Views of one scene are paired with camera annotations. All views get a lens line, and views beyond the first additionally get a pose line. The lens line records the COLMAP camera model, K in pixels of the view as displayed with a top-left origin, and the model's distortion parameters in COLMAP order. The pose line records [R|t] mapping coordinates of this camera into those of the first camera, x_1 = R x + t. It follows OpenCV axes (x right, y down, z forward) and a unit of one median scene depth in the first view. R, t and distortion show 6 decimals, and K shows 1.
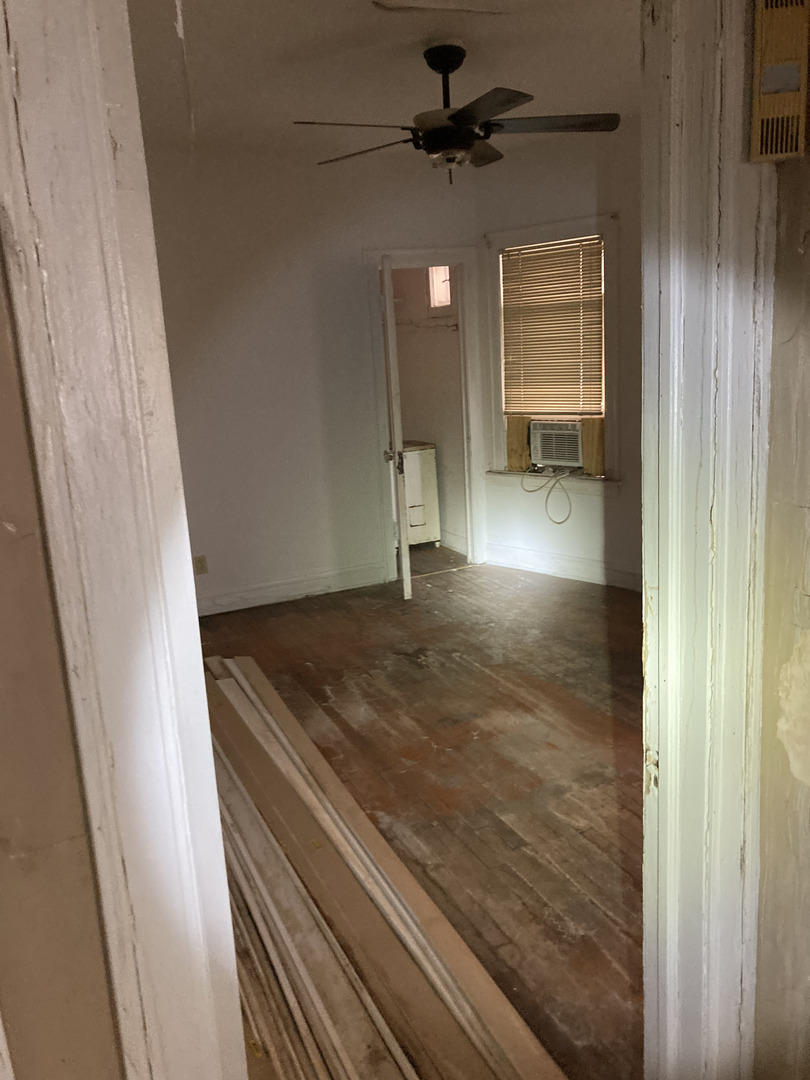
lens RADIAL K [[906.0, 0, 404.5], [0, 906.0, 533.7], [0, 0, 1]] dist [0.018216, 0.007516]
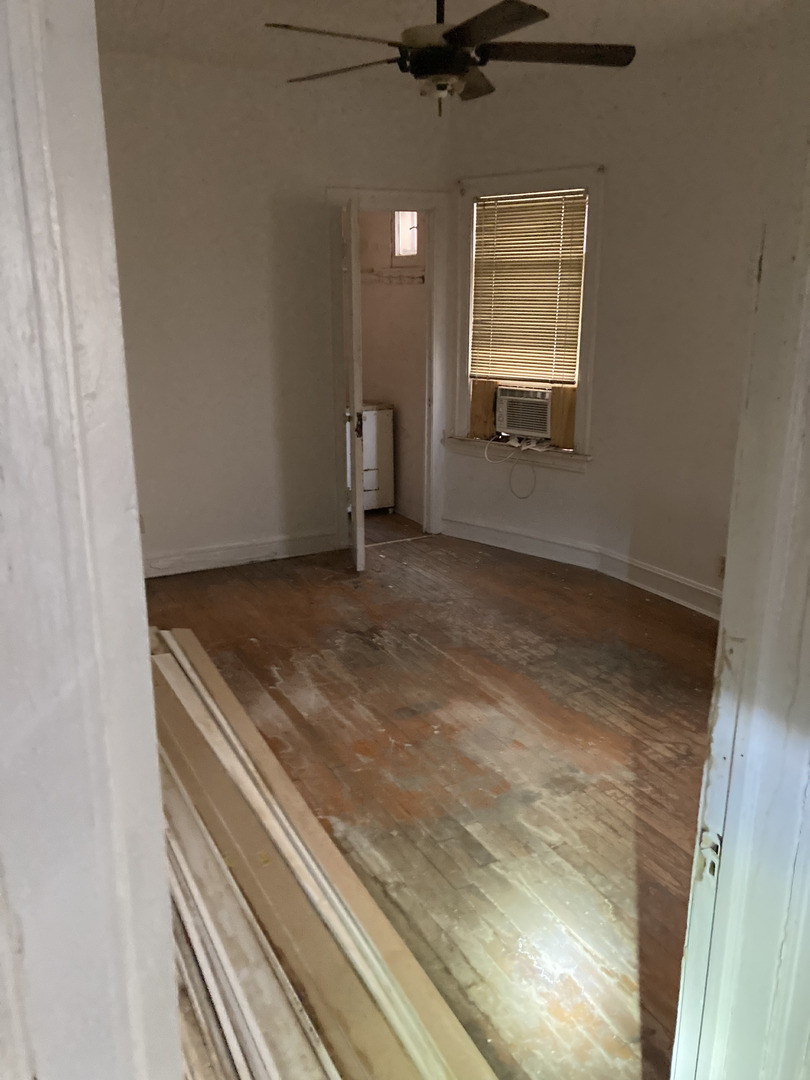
lens RADIAL K [[906.0, 0, 405.6], [0, 906.0, 549.4], [0, 0, 1]] dist [0.018216, 0.007516]
pose [[0.996519, 0.041187, 0.072476, -0.029418], [-0.046049, 0.996707, 0.066742, -0.023373], [-0.069489, -0.069847, 0.995134, 0.097535]]
